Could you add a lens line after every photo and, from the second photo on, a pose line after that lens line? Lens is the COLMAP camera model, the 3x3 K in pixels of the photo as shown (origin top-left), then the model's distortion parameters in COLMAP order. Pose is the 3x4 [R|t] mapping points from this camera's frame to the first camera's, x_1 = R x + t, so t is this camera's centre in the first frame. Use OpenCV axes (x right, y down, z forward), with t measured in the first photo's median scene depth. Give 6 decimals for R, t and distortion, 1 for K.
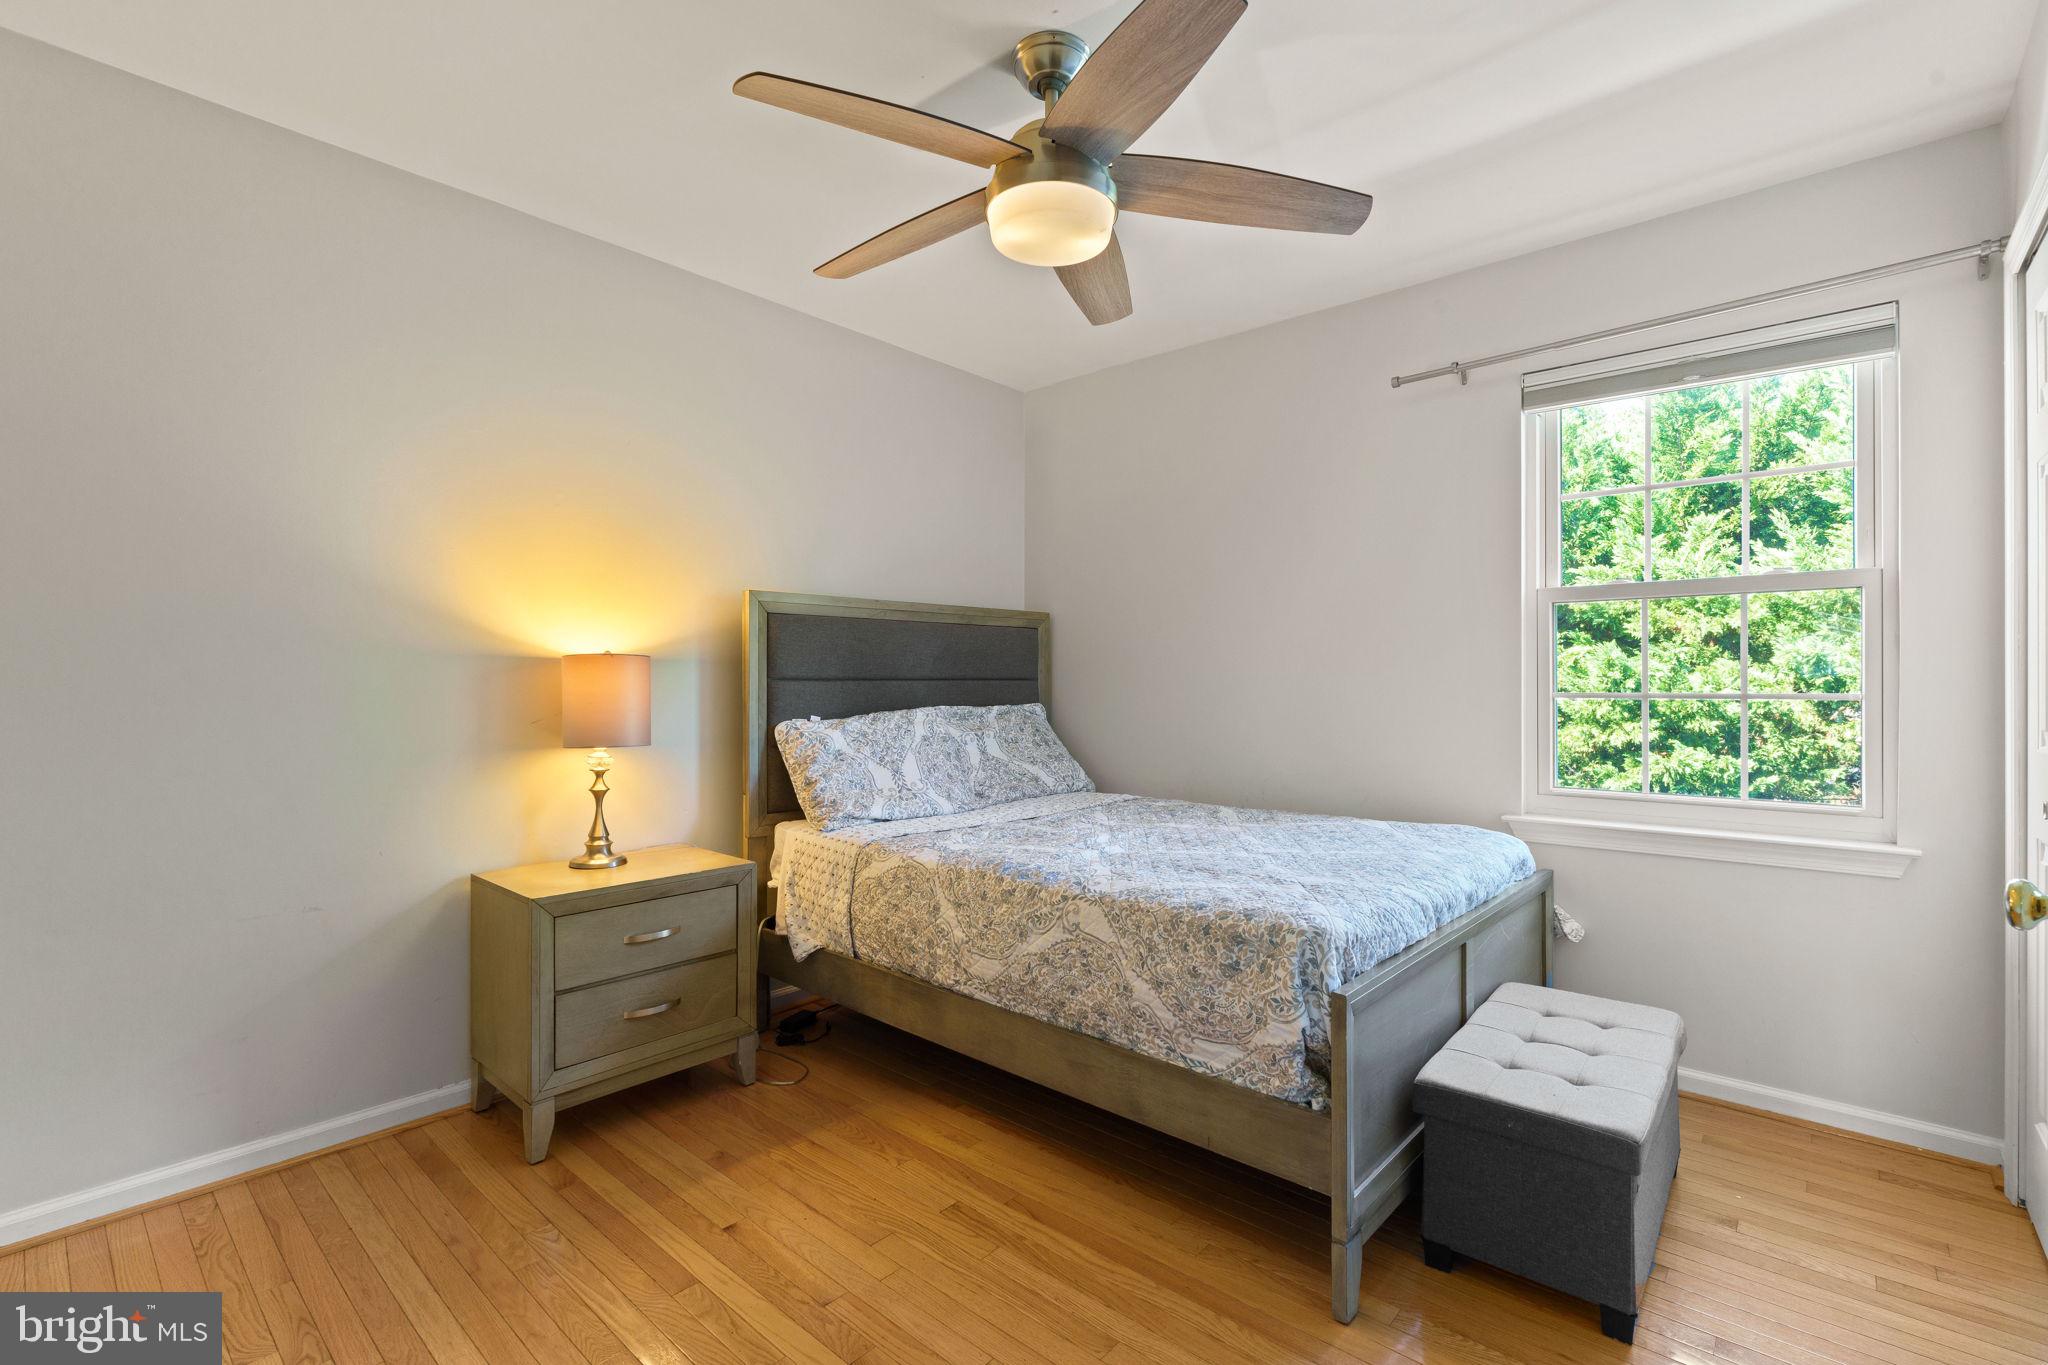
lens RADIAL K [[900.5, 0, 1024.9], [0, 900.5, 676.3], [0, 0, 1]] dist [-0.002536, -0.000443]
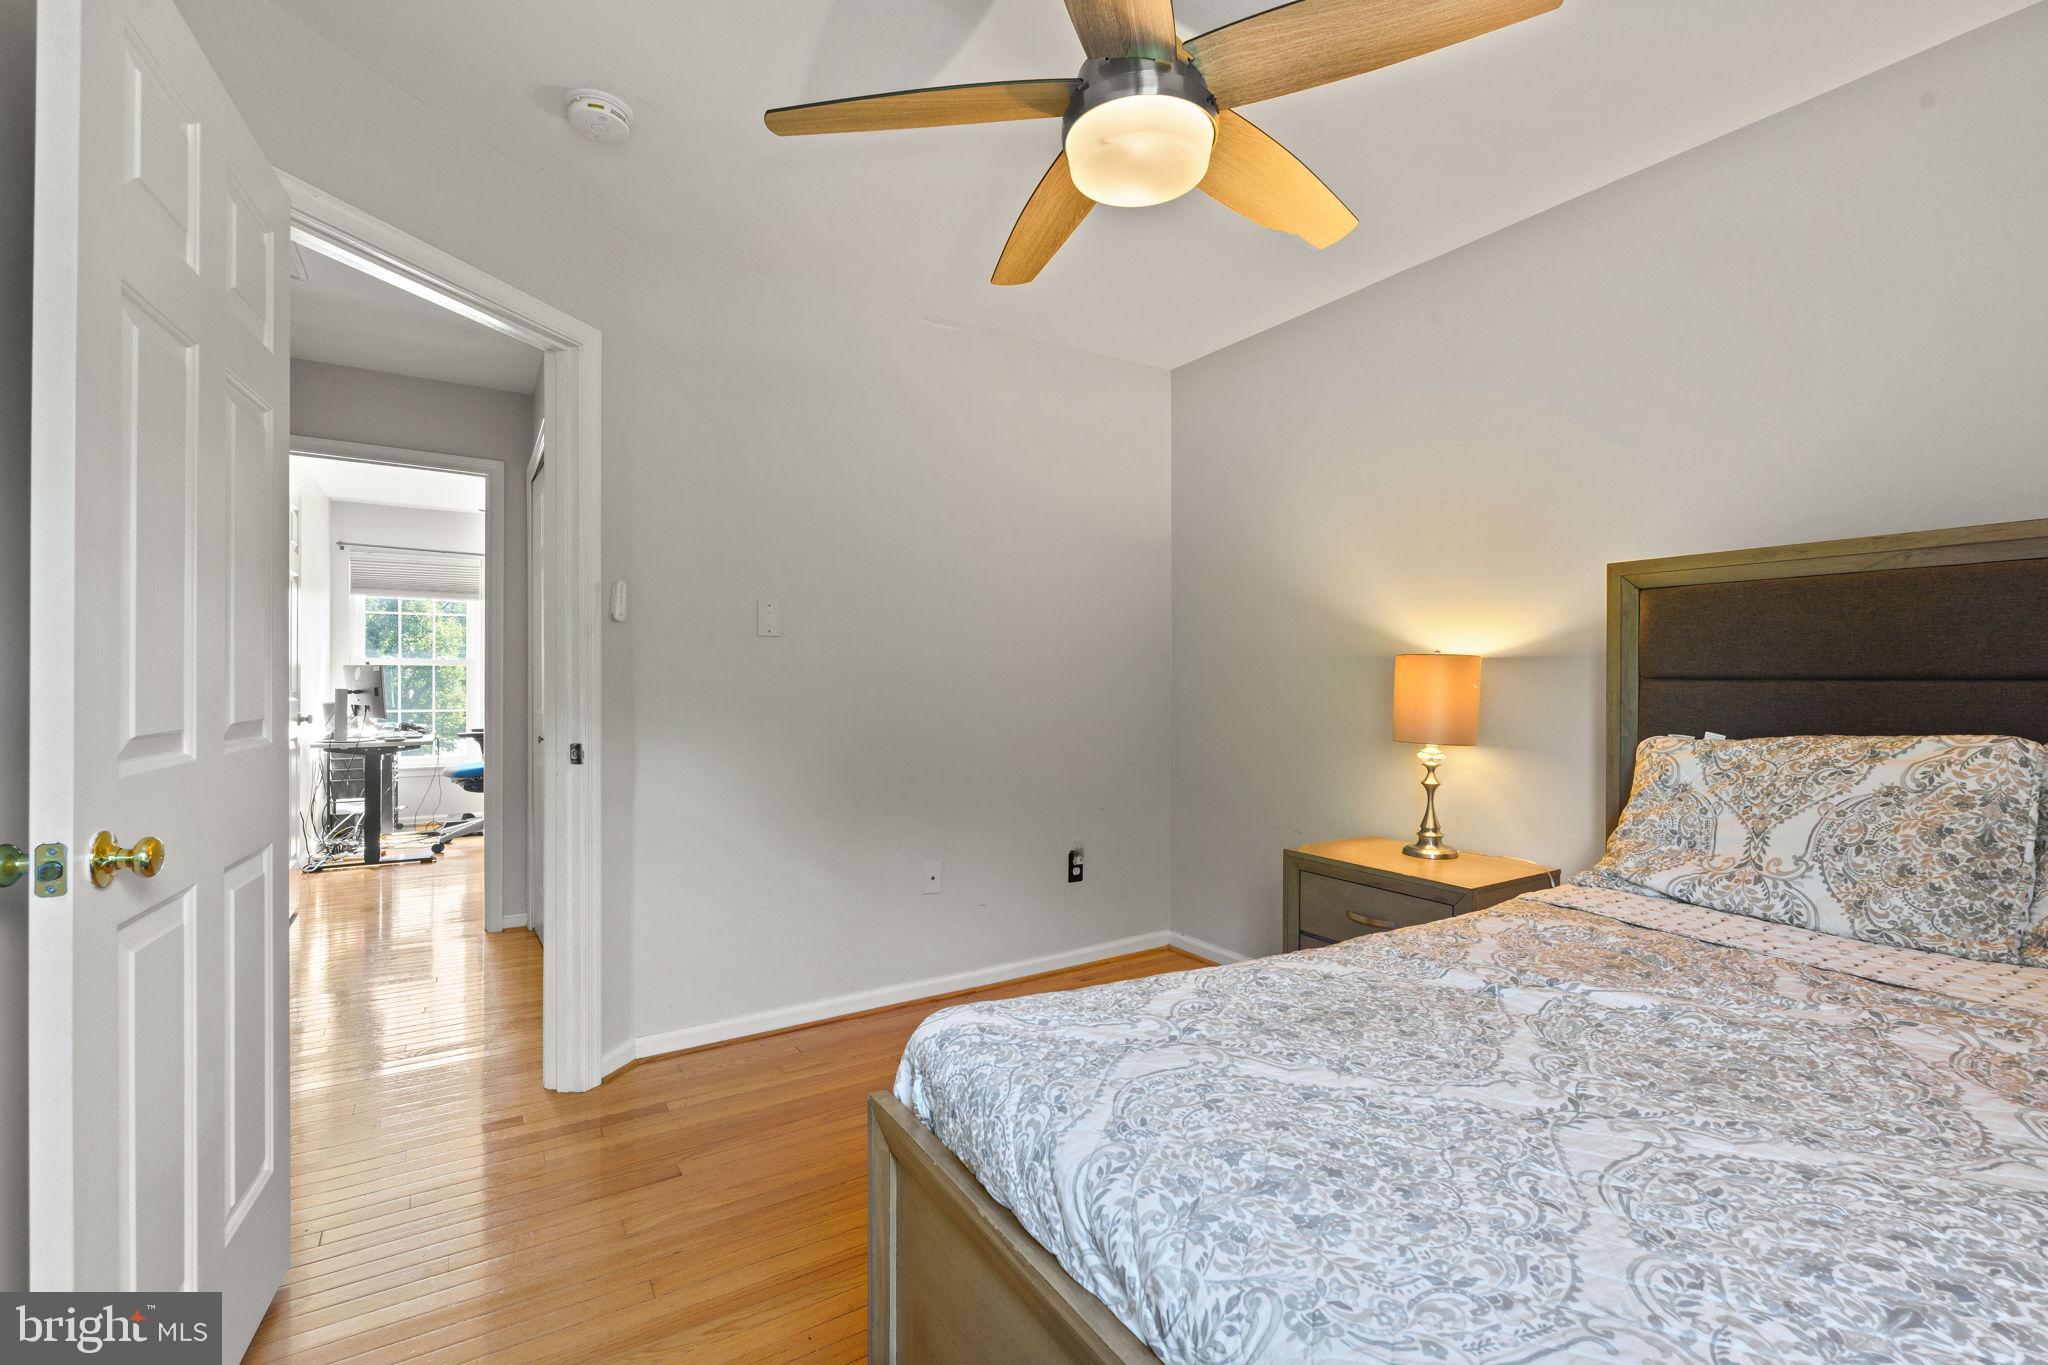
lens RADIAL K [[900.5, 0, 1024.9], [0, 900.5, 676.3], [0, 0, 1]] dist [-0.002536, -0.000443]
pose [[-0.273342, -0.003899, -0.961909, 0.578624], [0.001678, 0.999988, -0.004530, 0.004507], [0.961916, -0.002852, -0.273332, 0.728432]]
